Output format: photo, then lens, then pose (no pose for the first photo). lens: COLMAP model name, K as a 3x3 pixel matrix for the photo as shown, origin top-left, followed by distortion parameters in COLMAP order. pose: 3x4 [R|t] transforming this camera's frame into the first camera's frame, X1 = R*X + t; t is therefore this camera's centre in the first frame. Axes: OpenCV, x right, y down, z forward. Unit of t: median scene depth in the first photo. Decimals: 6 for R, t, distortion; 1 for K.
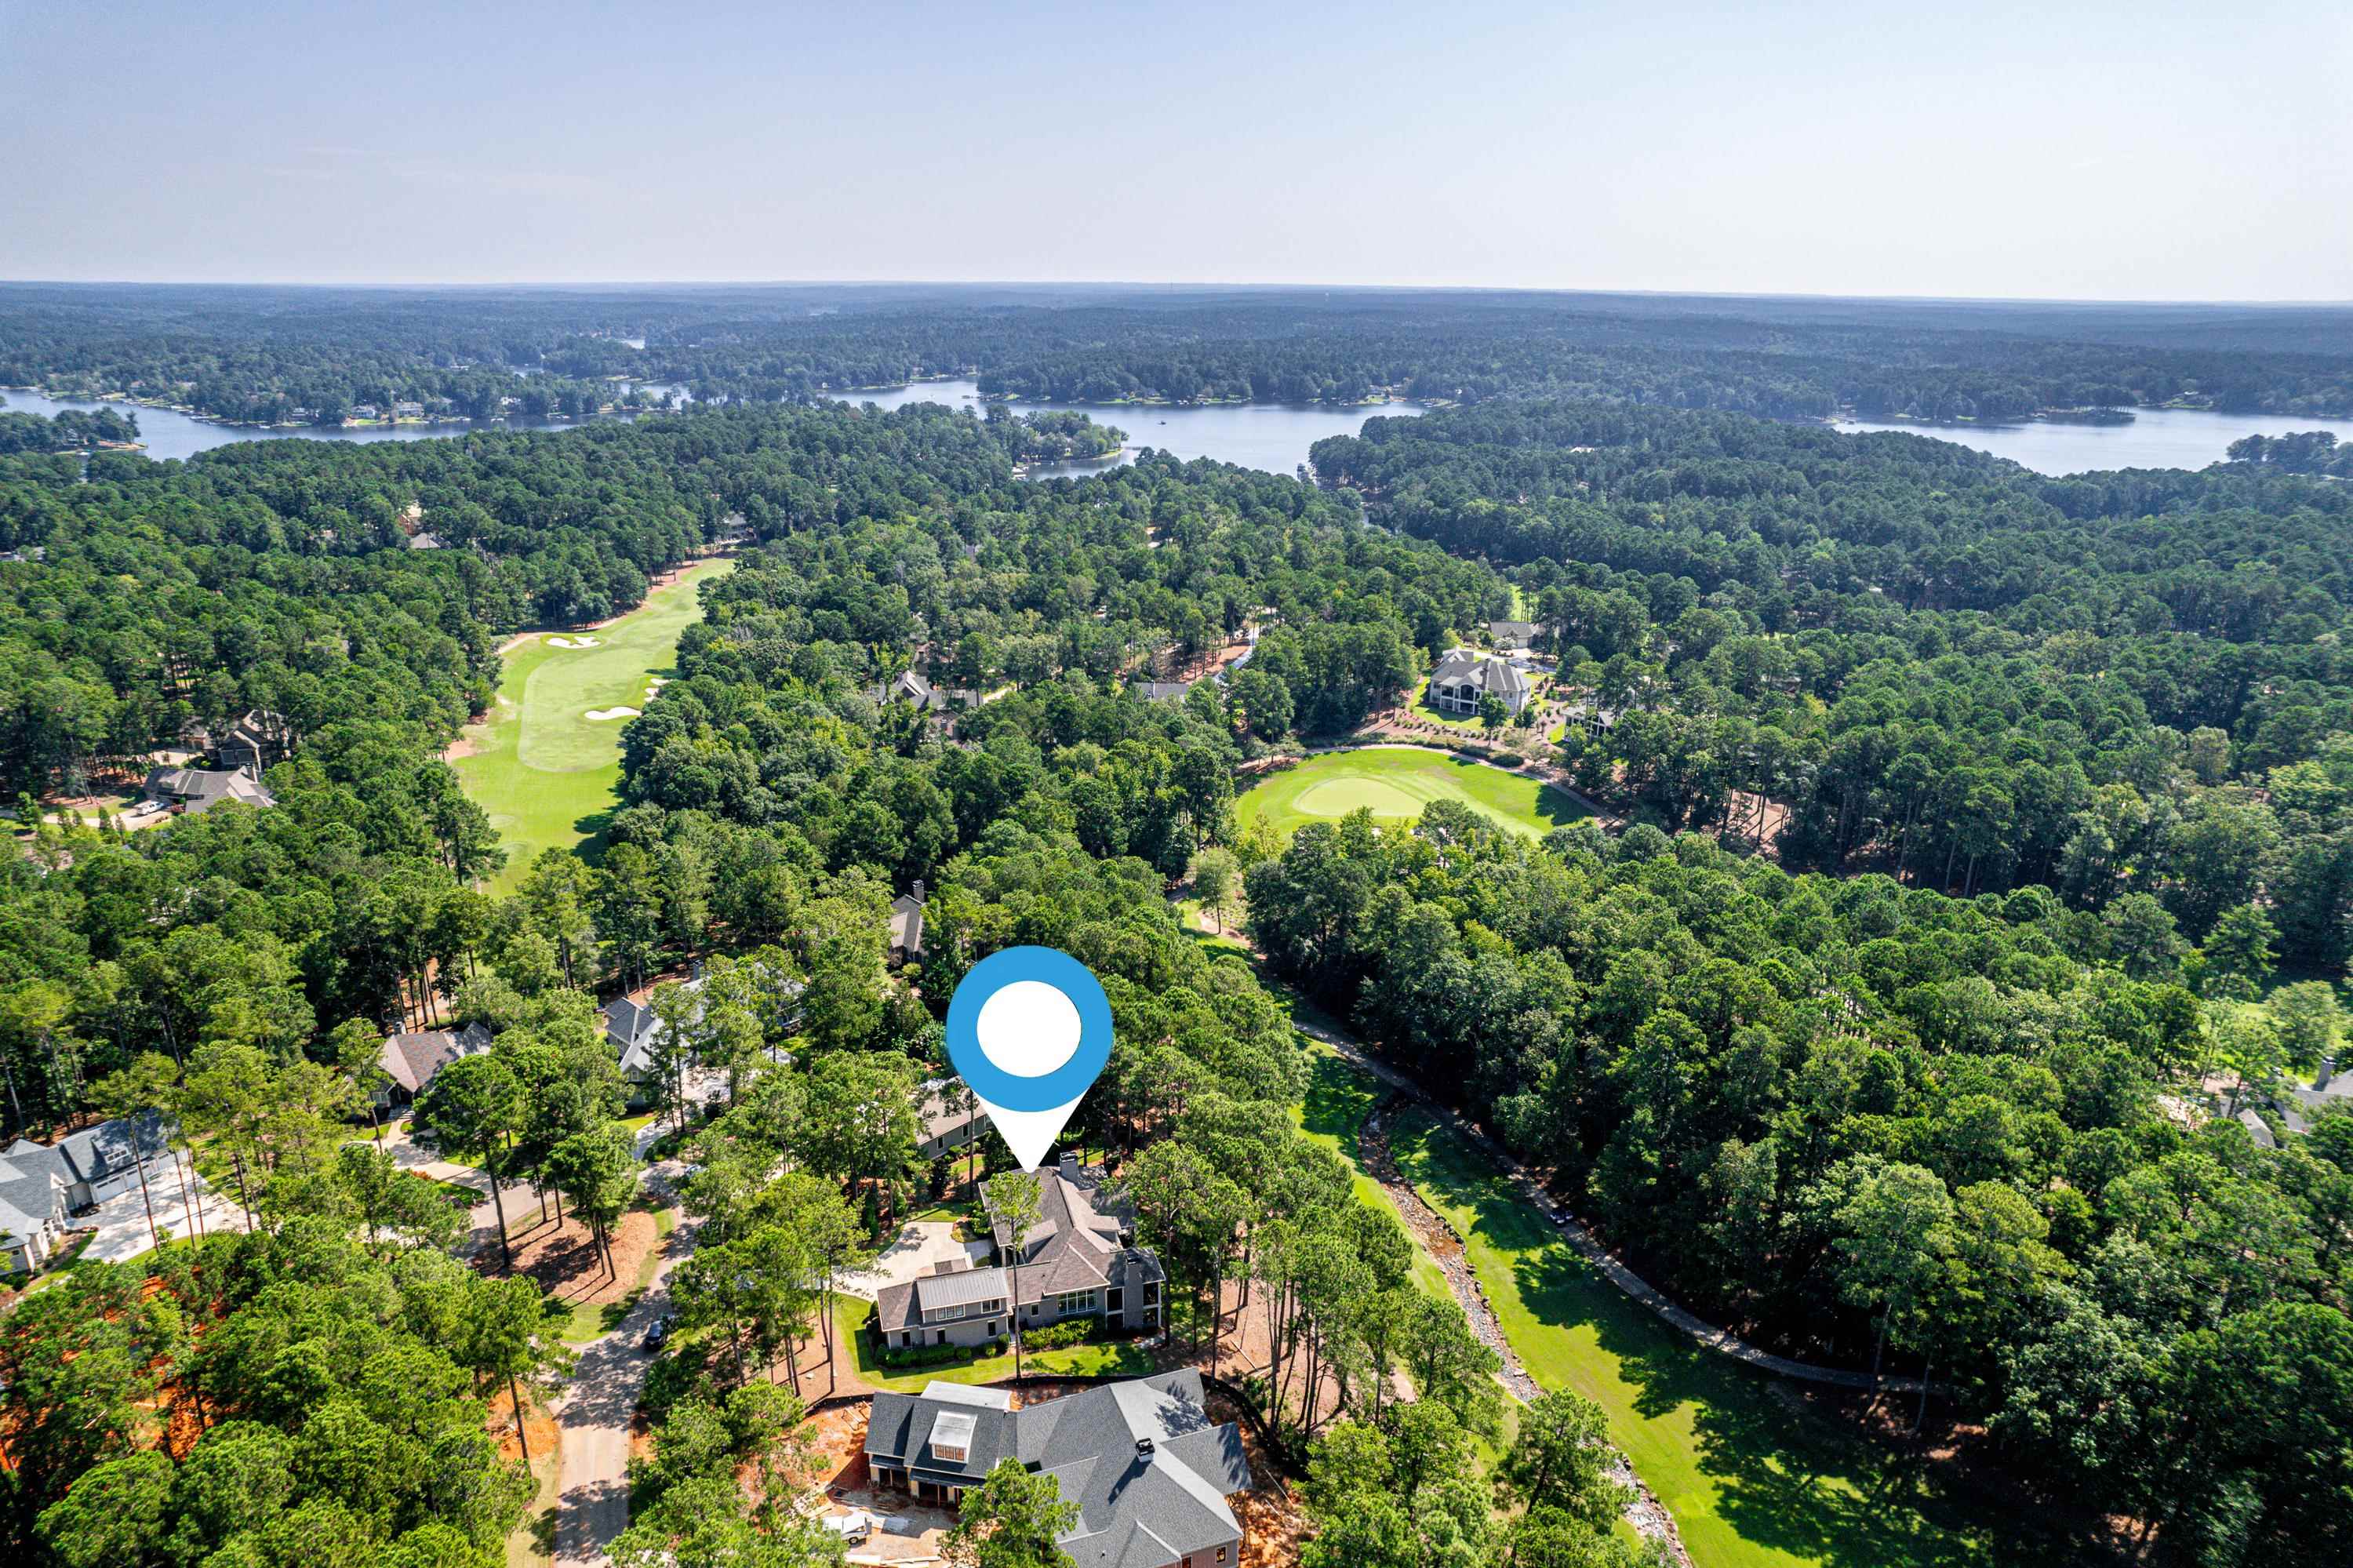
lens RADIAL K [[1512.6, 0, 1176.5], [0, 1512.6, 784.0], [0, 0, 1]] dist [-0.094512, 0.084722]
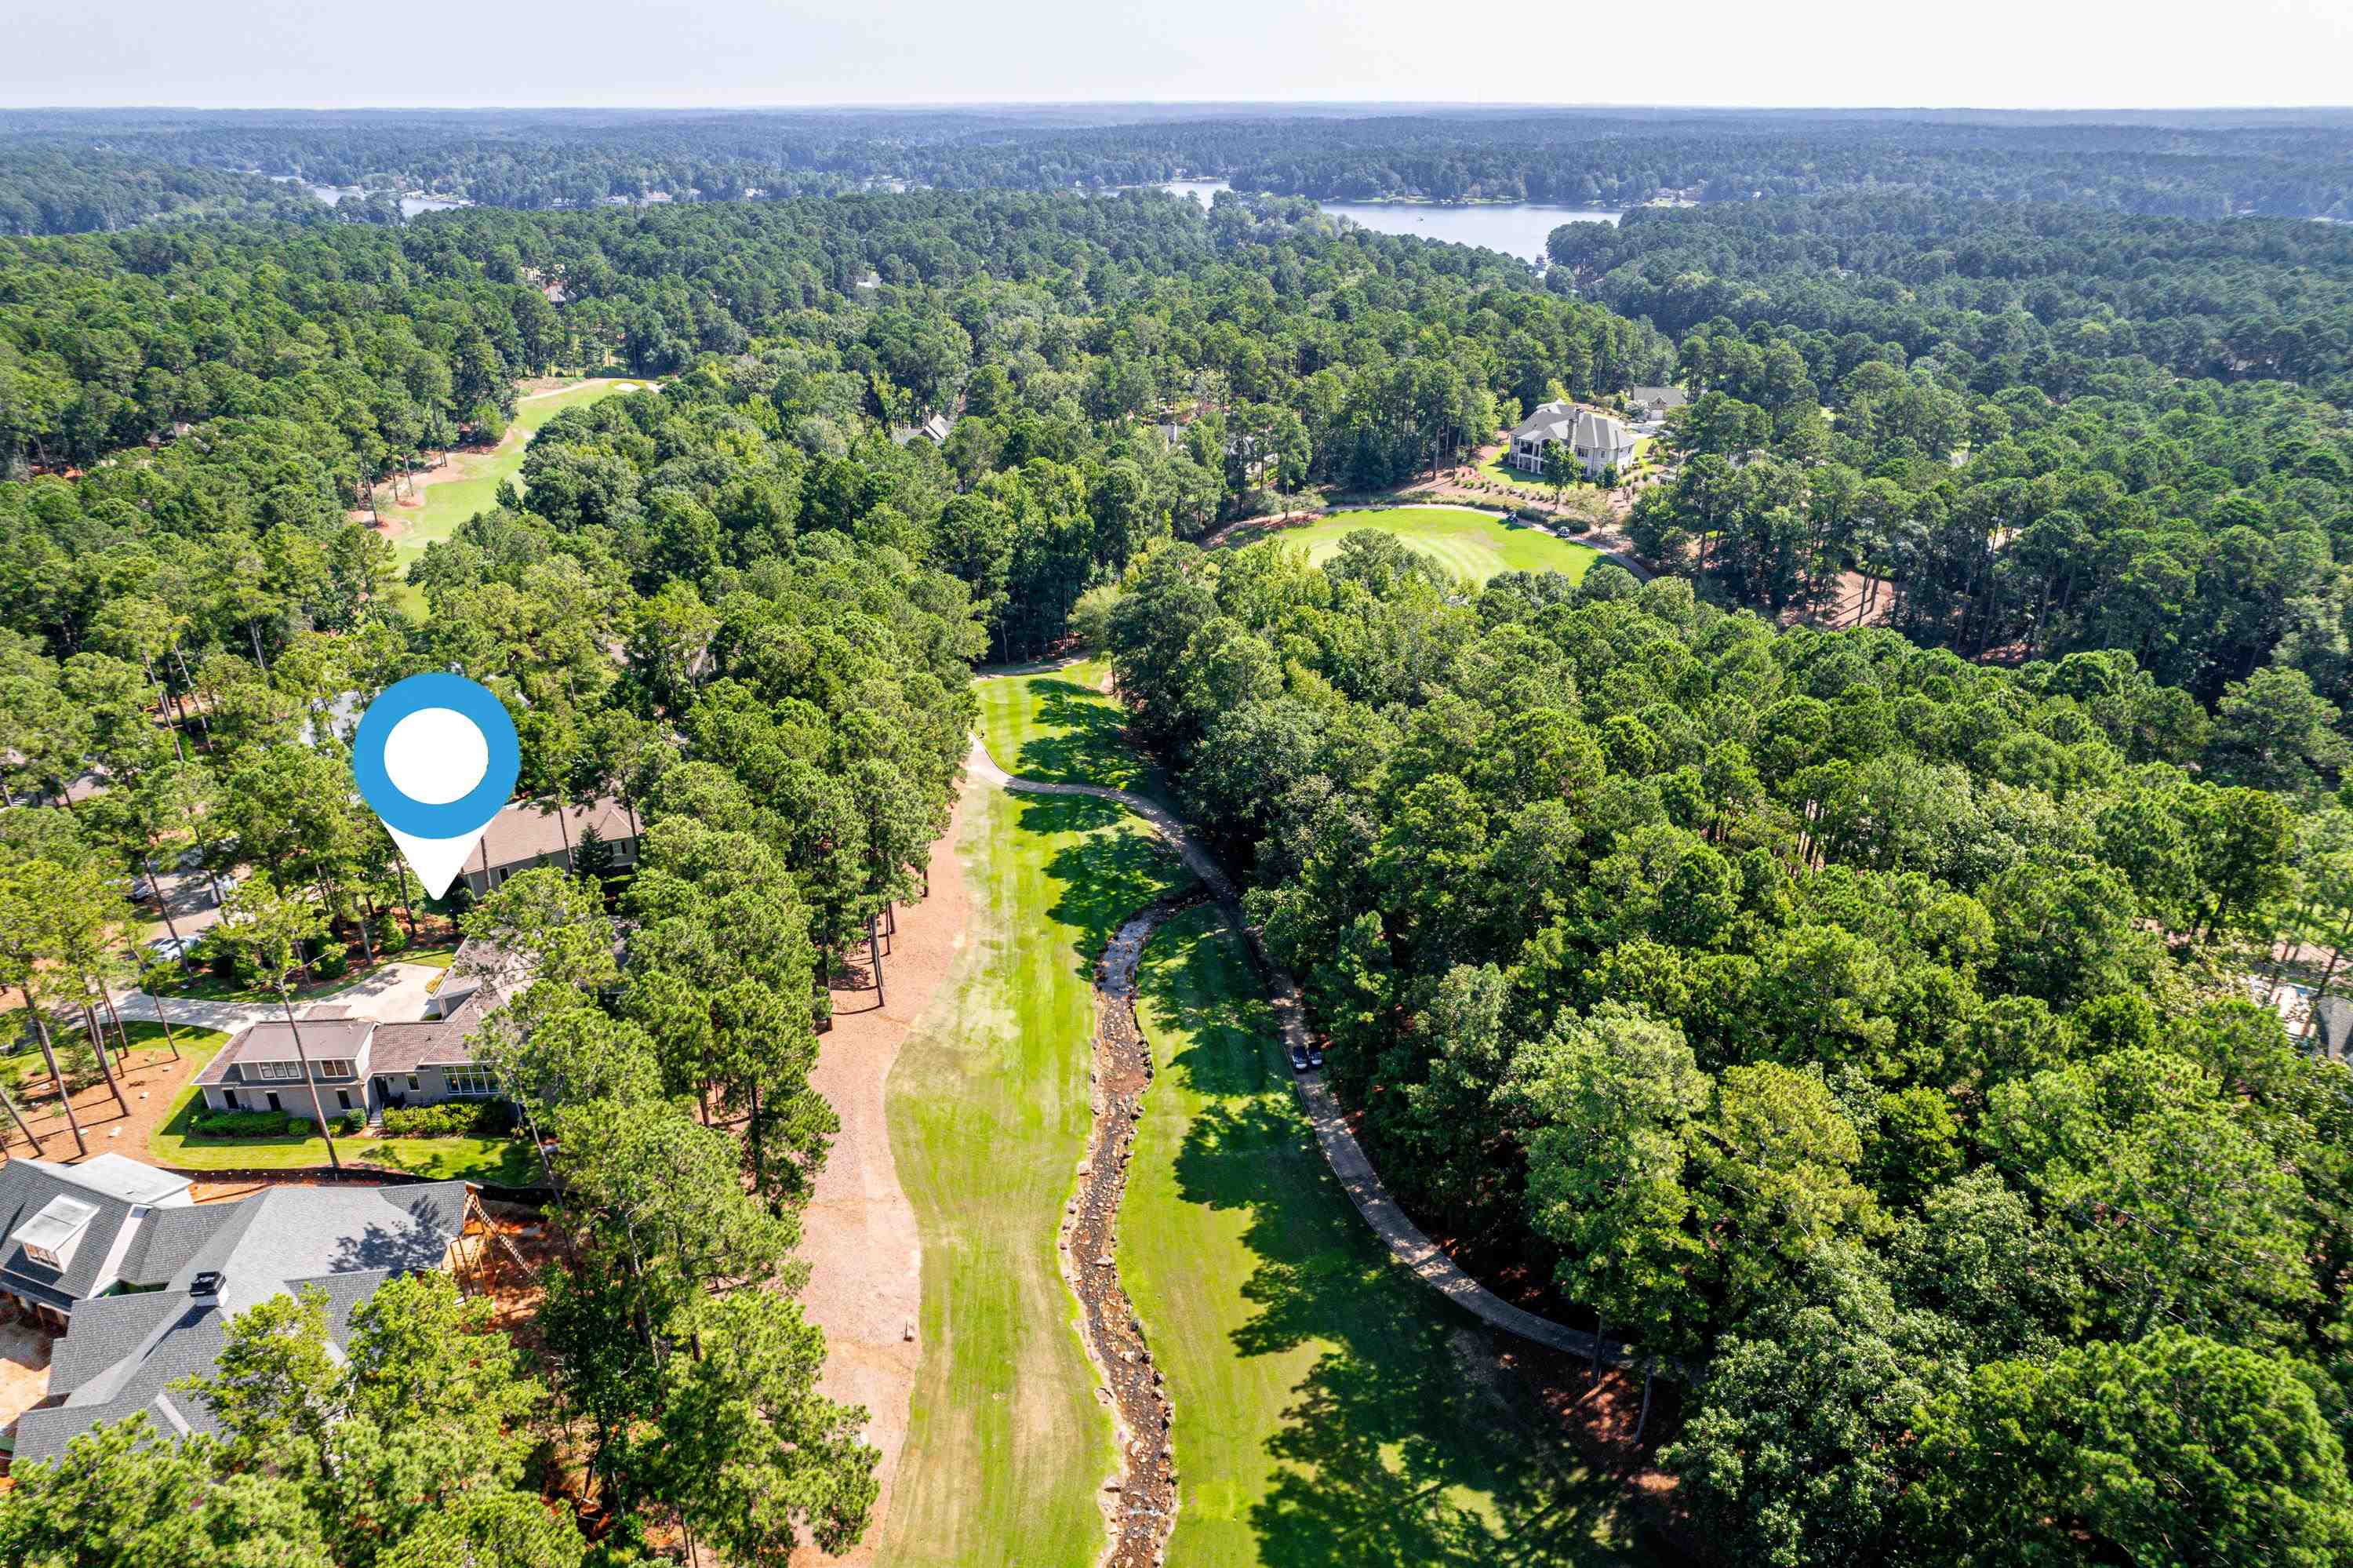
lens RADIAL K [[1512.6, 0, 1176.5], [0, 1512.6, 784.0], [0, 0, 1]] dist [-0.094512, 0.084722]
pose [[0.979889, 0.075177, -0.184839, 0.306411], [-0.055295, 0.992341, 0.110464, 0.078900], [0.191727, -0.098022, 0.976541, 0.284516]]
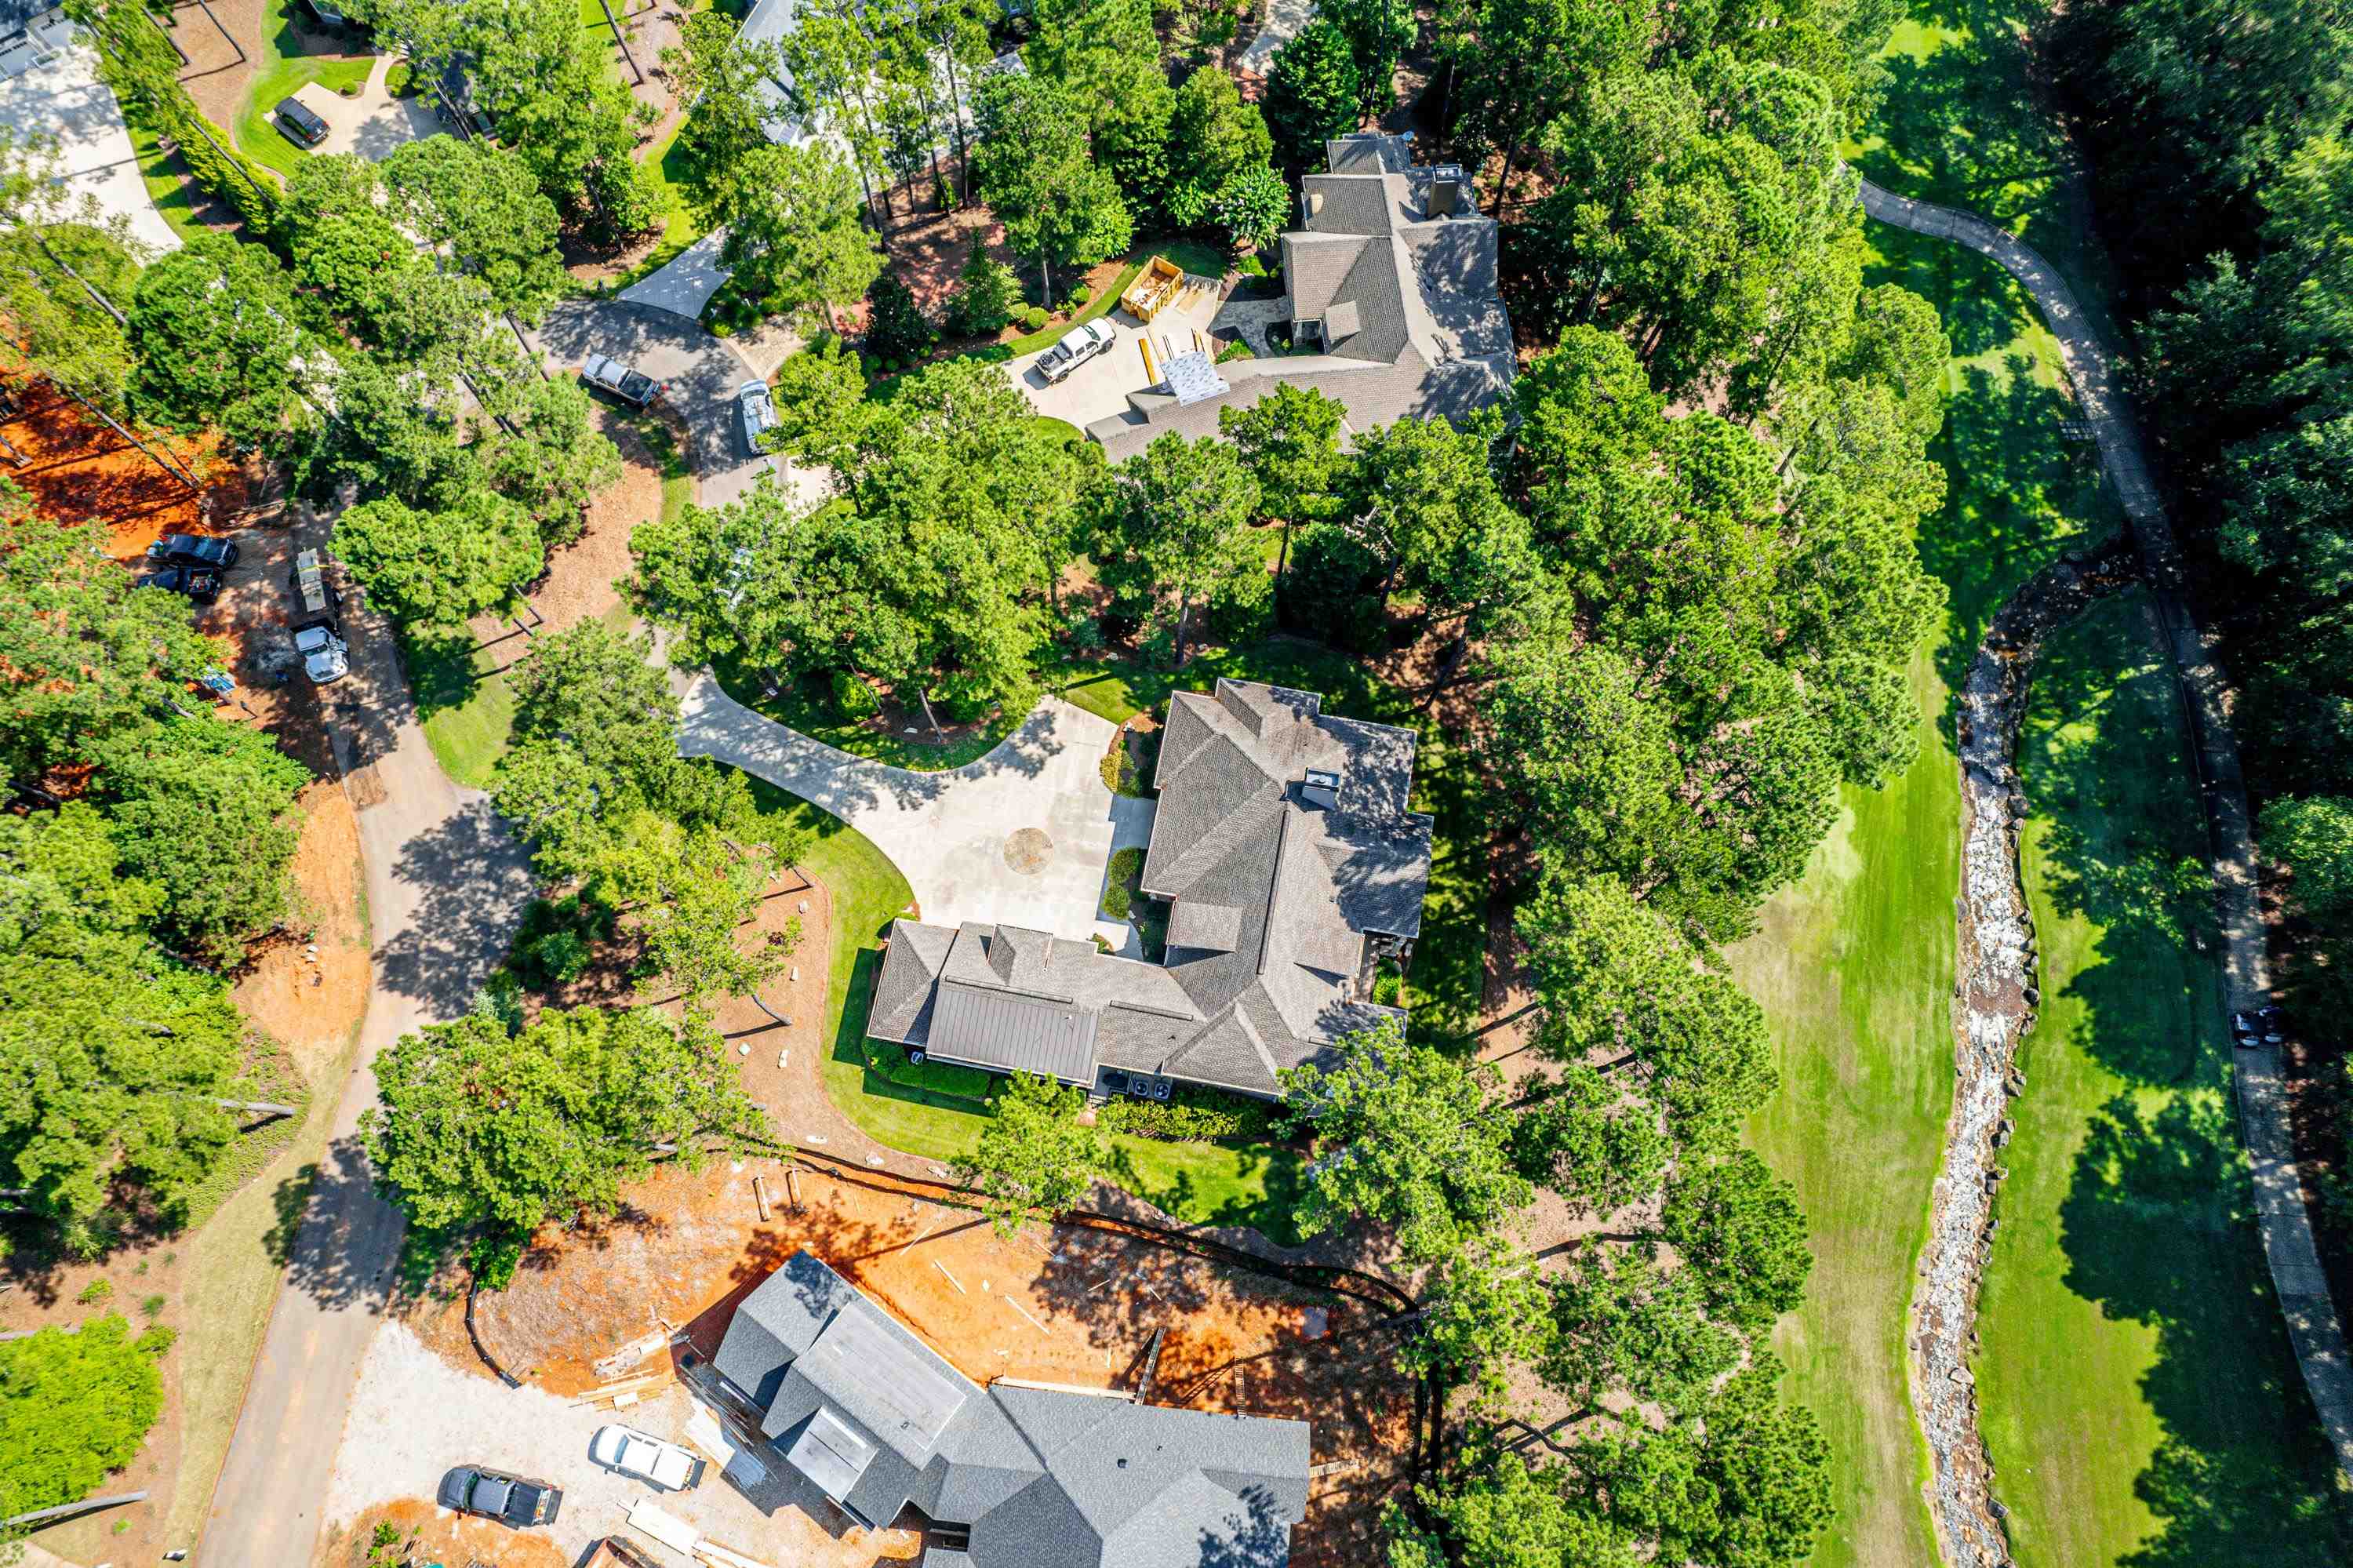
lens RADIAL K [[1539.3, 0, 1176.5], [0, 1539.3, 784.0], [0, 0, 1]] dist [-0.053837, 0.058329]
pose [[0.900453, 0.406985, -0.153450, -0.030778], [-0.131766, 0.591464, 0.795492, -0.122575], [0.414513, -0.696084, 0.586213, 0.571729]]
